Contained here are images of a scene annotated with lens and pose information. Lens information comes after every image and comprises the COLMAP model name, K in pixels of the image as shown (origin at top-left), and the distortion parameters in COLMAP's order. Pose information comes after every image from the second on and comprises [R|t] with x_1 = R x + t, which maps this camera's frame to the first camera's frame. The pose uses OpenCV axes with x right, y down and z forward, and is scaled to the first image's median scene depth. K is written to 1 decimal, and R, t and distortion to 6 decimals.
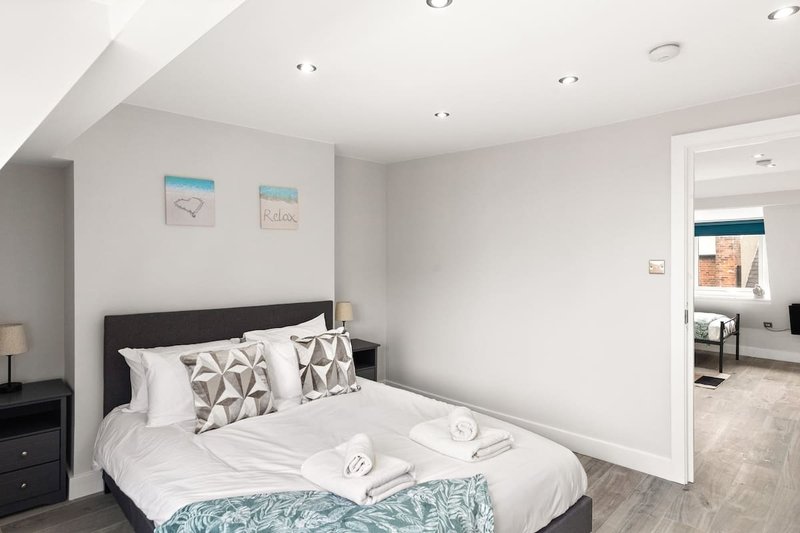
lens RADIAL K [[461.6, 0, 387.6], [0, 461.6, 245.3], [0, 0, 1]] dist [0.000418, -0.001881]
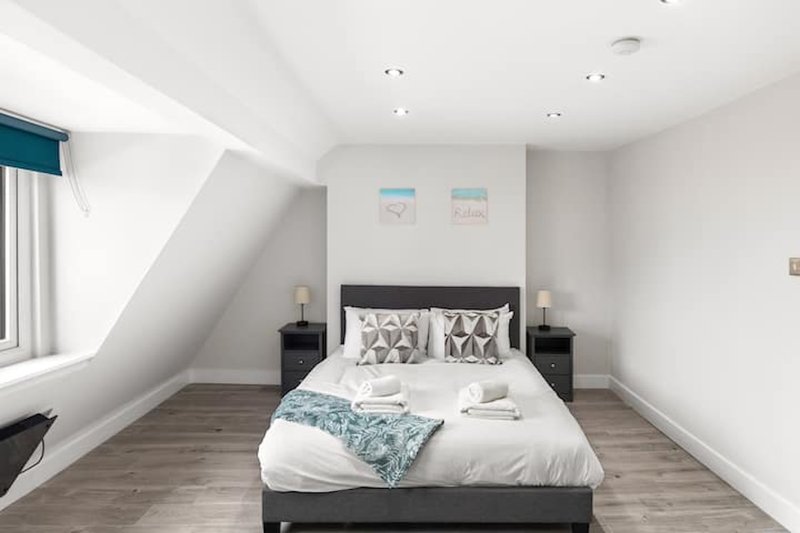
lens RADIAL K [[461.6, 0, 387.6], [0, 461.6, 245.3], [0, 0, 1]] dist [0.000418, -0.001881]
pose [[0.738479, 0.009296, -0.674212, 0.546000], [0.011361, 0.999591, 0.026226, -0.017830], [0.674181, -0.027028, 0.738072, -0.029705]]
